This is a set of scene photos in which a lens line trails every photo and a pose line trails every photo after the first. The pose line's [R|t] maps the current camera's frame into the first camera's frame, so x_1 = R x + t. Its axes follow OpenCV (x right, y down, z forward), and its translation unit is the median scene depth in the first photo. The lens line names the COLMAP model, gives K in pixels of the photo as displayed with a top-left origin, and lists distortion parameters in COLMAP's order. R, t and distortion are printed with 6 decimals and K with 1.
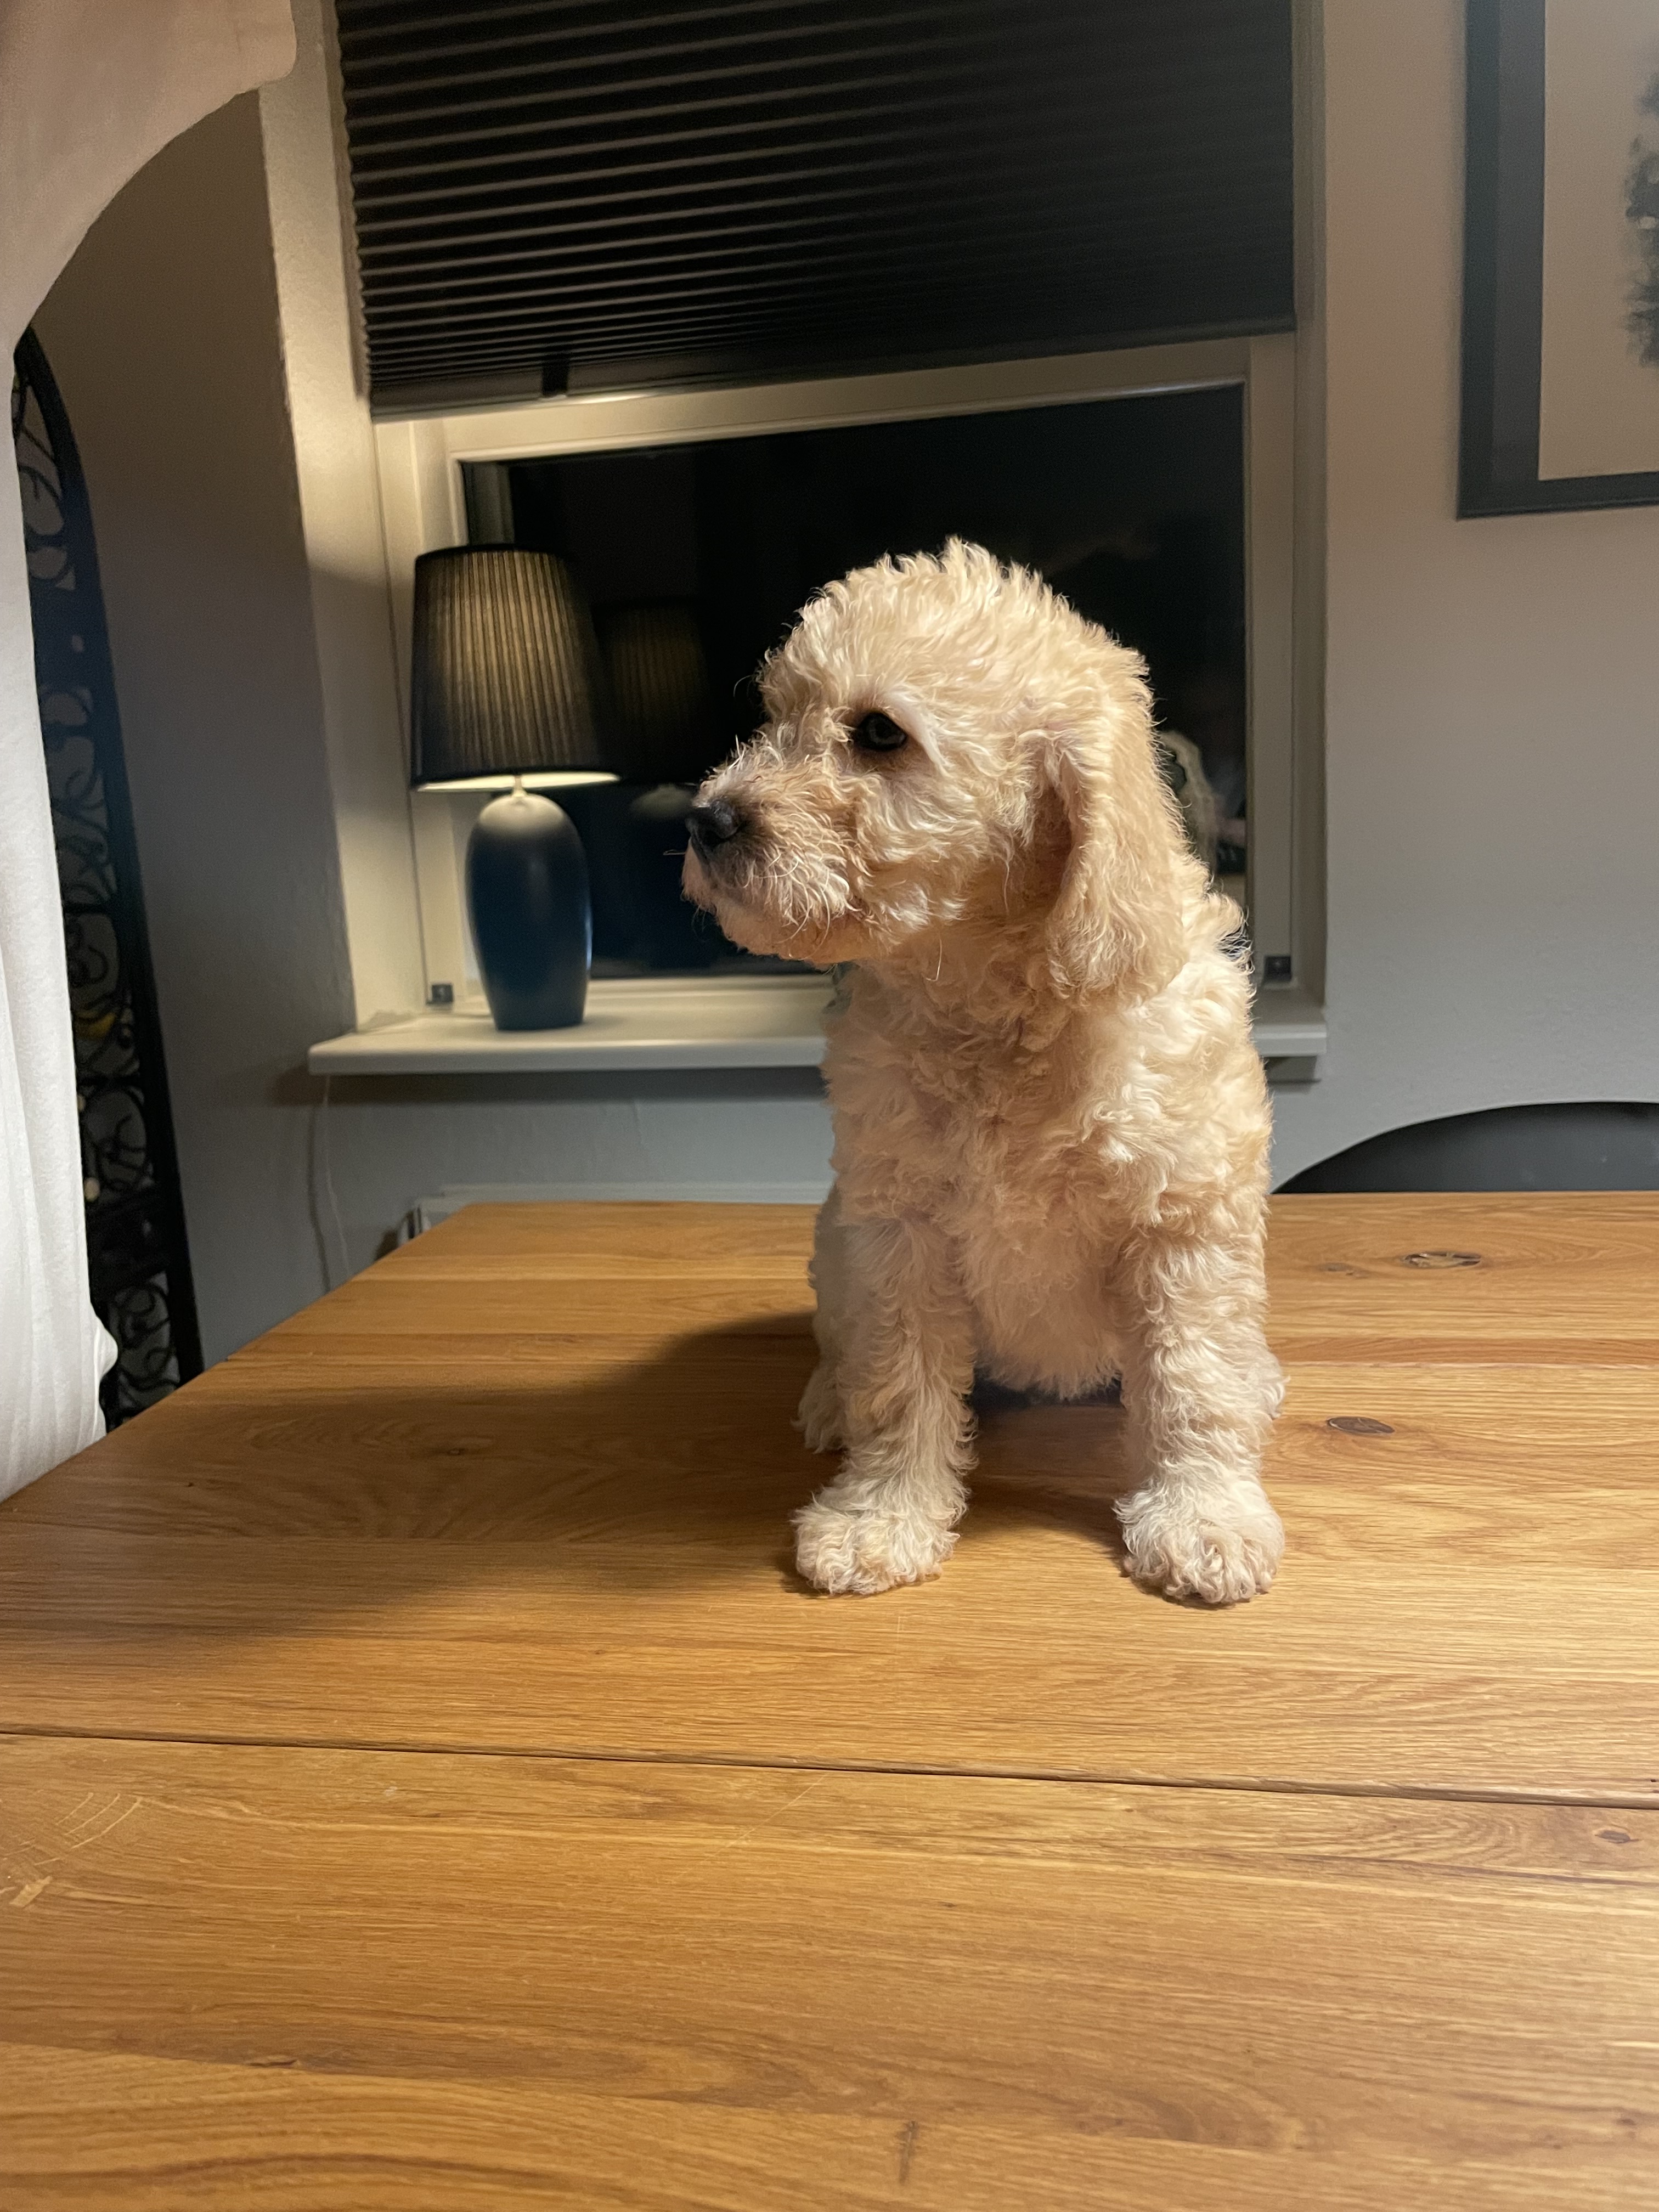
lens RADIAL K [[1681.0, 0, 874.8], [0, 1681.0, 1098.3], [0, 0, 1]] dist [0.077123, -0.121516]
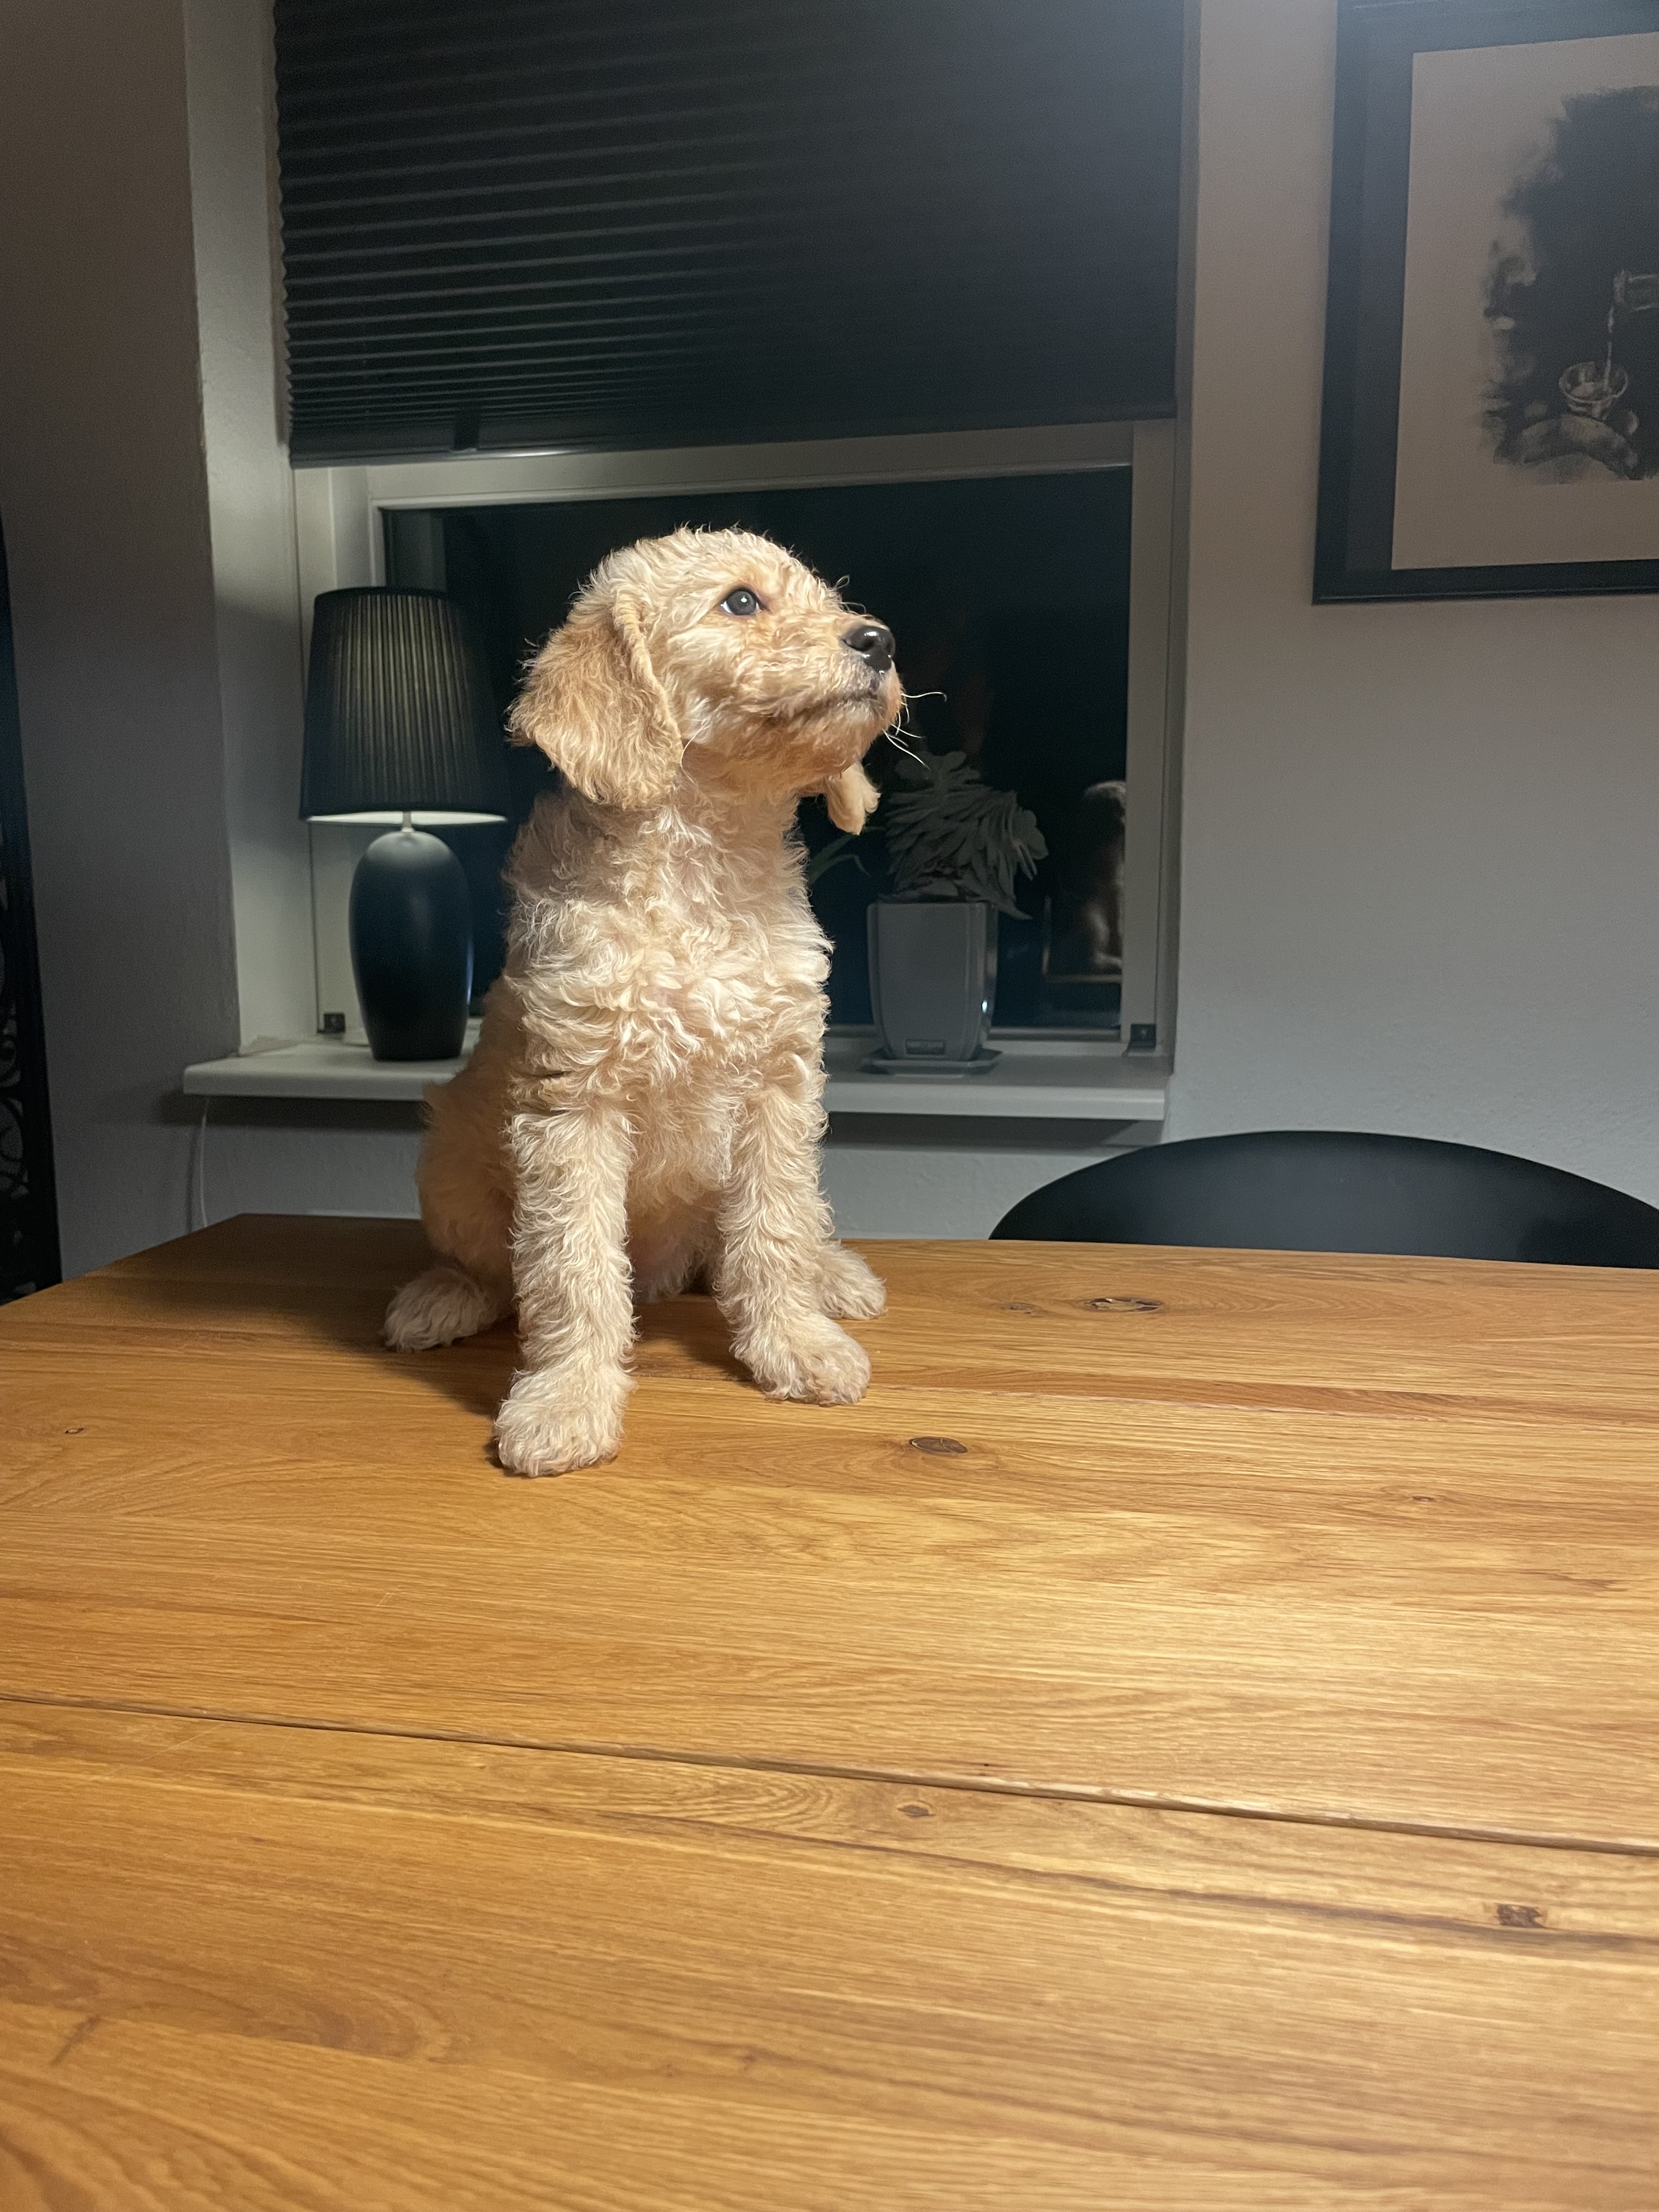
lens RADIAL K [[1679.3, 0, 850.2], [0, 1679.3, 1101.8], [0, 0, 1]] dist [0.079646, -0.117168]
pose [[0.998675, 0.048467, -0.017295, 0.279963], [-0.049074, 0.998125, -0.036593, 0.028114], [0.015489, 0.037394, 0.999181, -0.041659]]
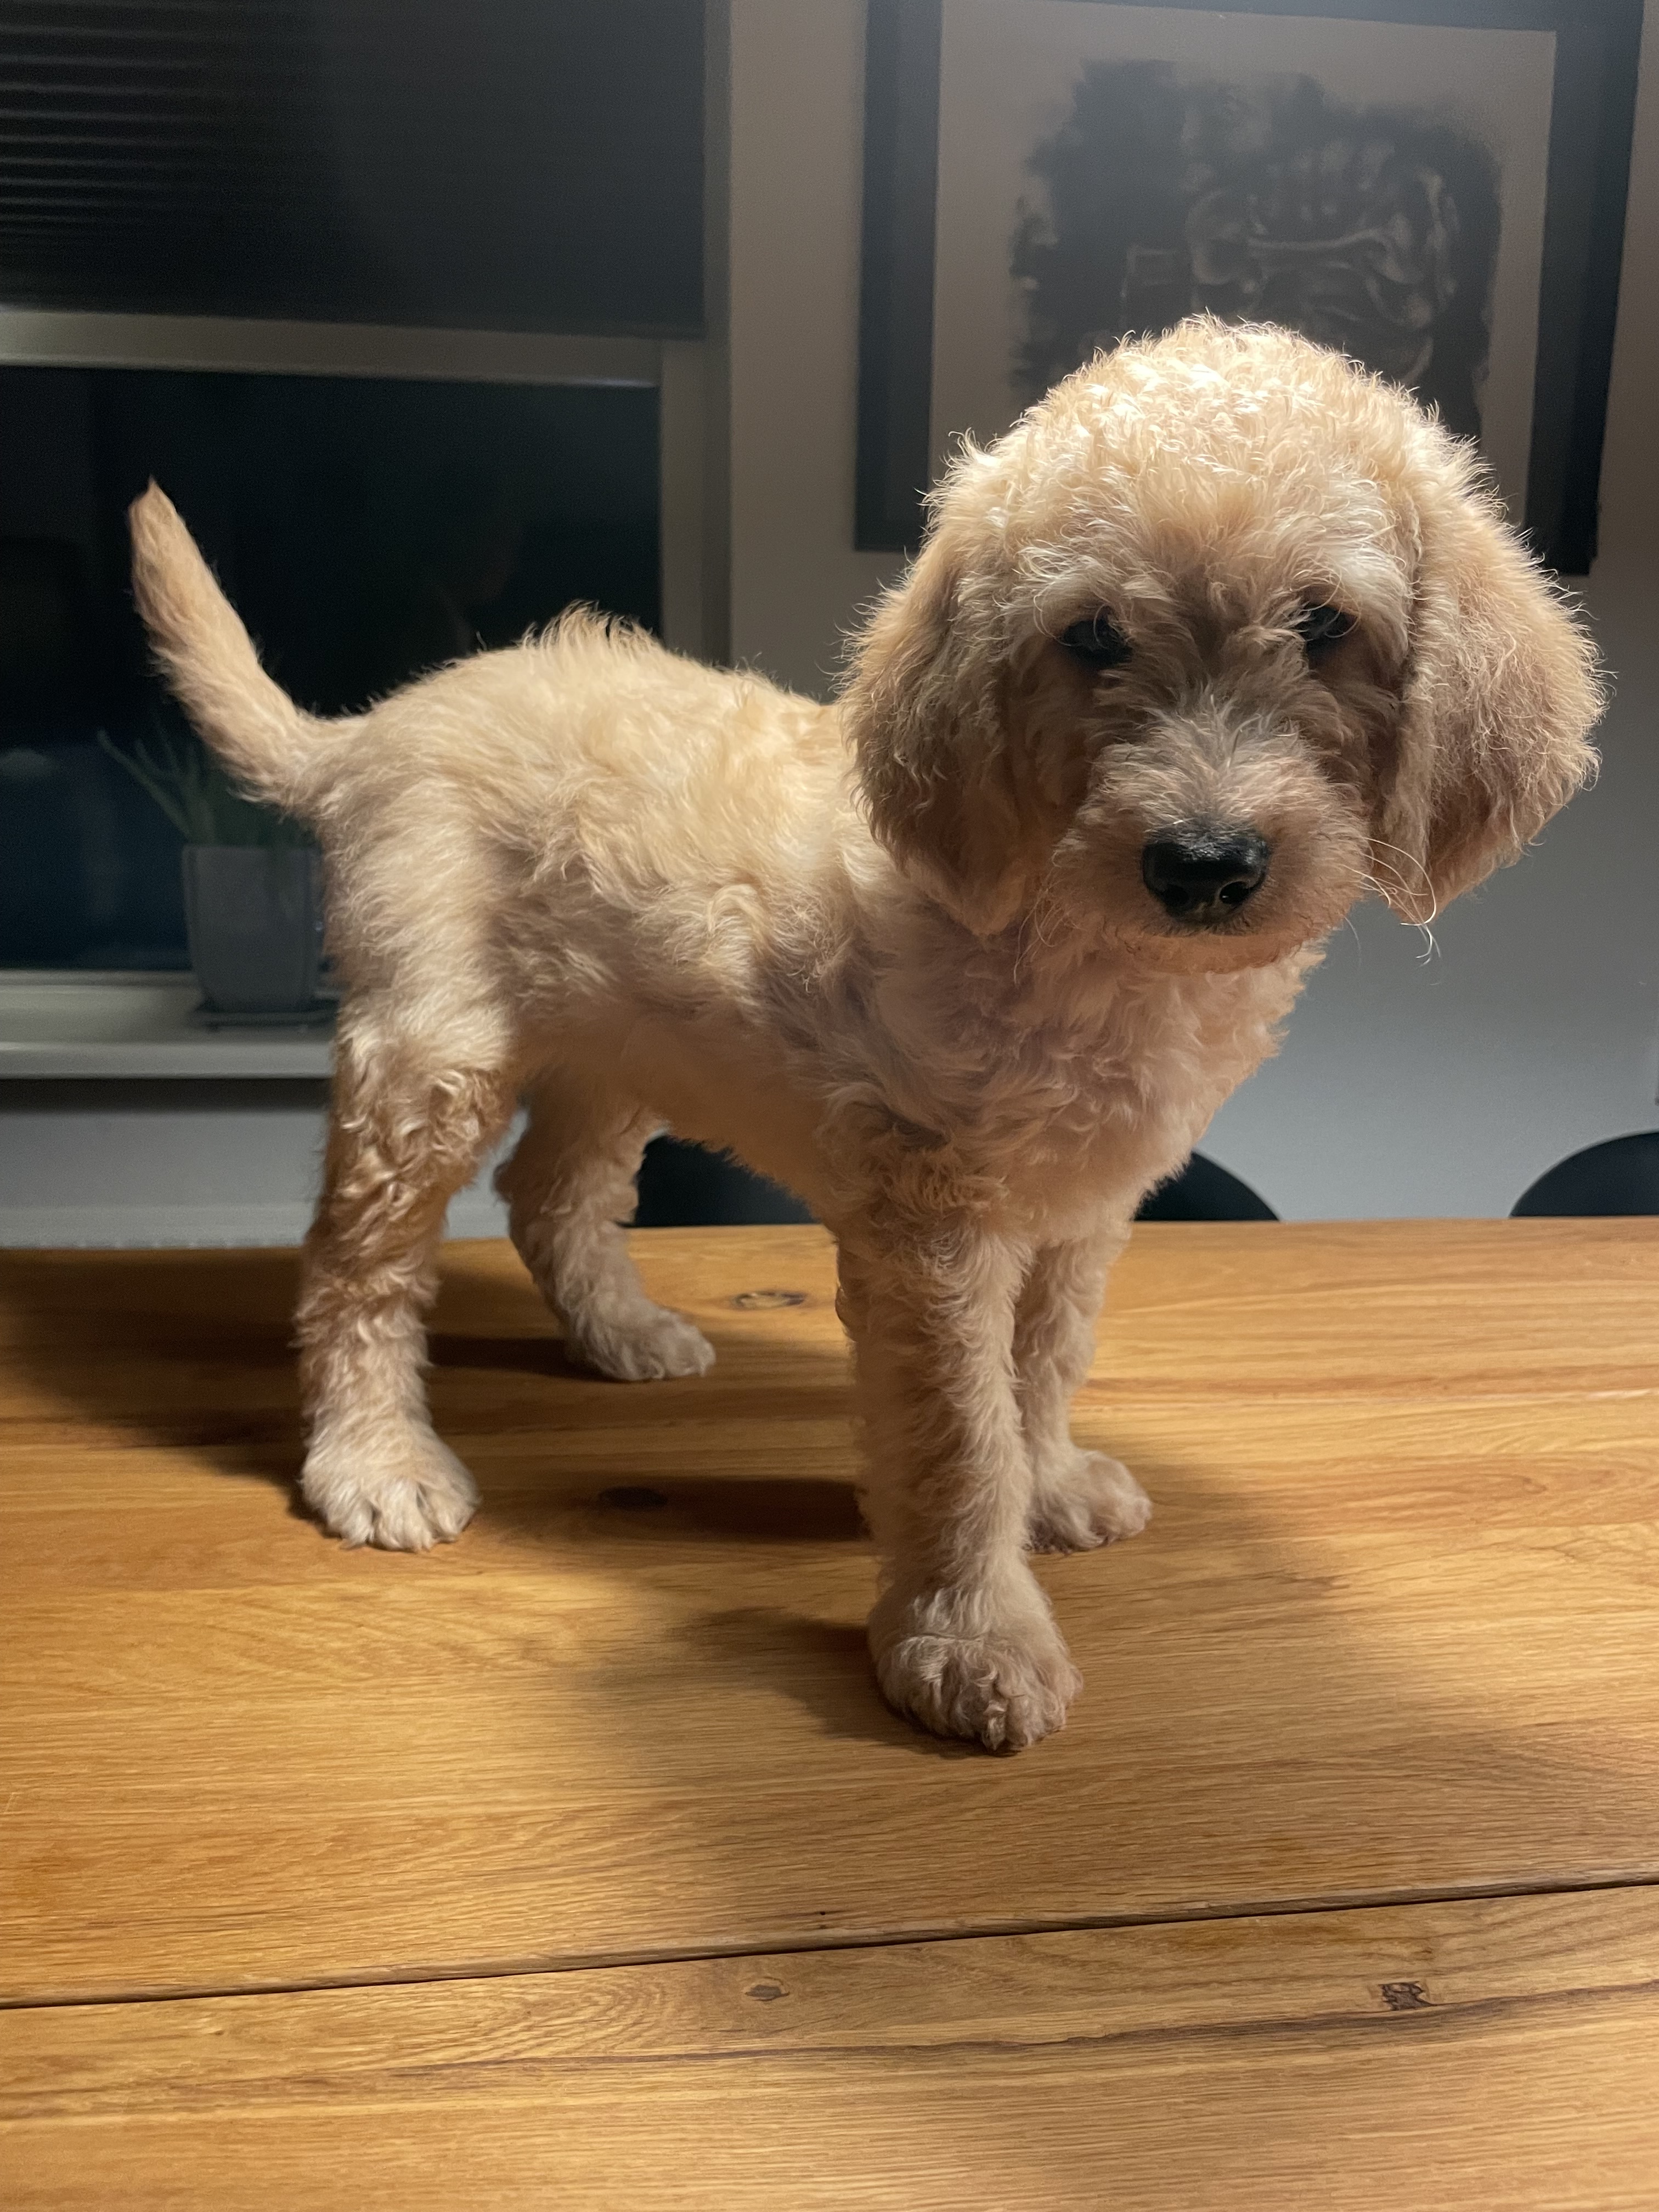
lens RADIAL K [[1681.0, 0, 874.8], [0, 1681.0, 1098.3], [0, 0, 1]] dist [0.077123, -0.121516]
pose [[0.953087, 0.011108, 0.302492, 0.149162], [-0.011449, 0.999934, -0.000646, -0.033431], [-0.302479, -0.002847, 0.953152, 0.079443]]
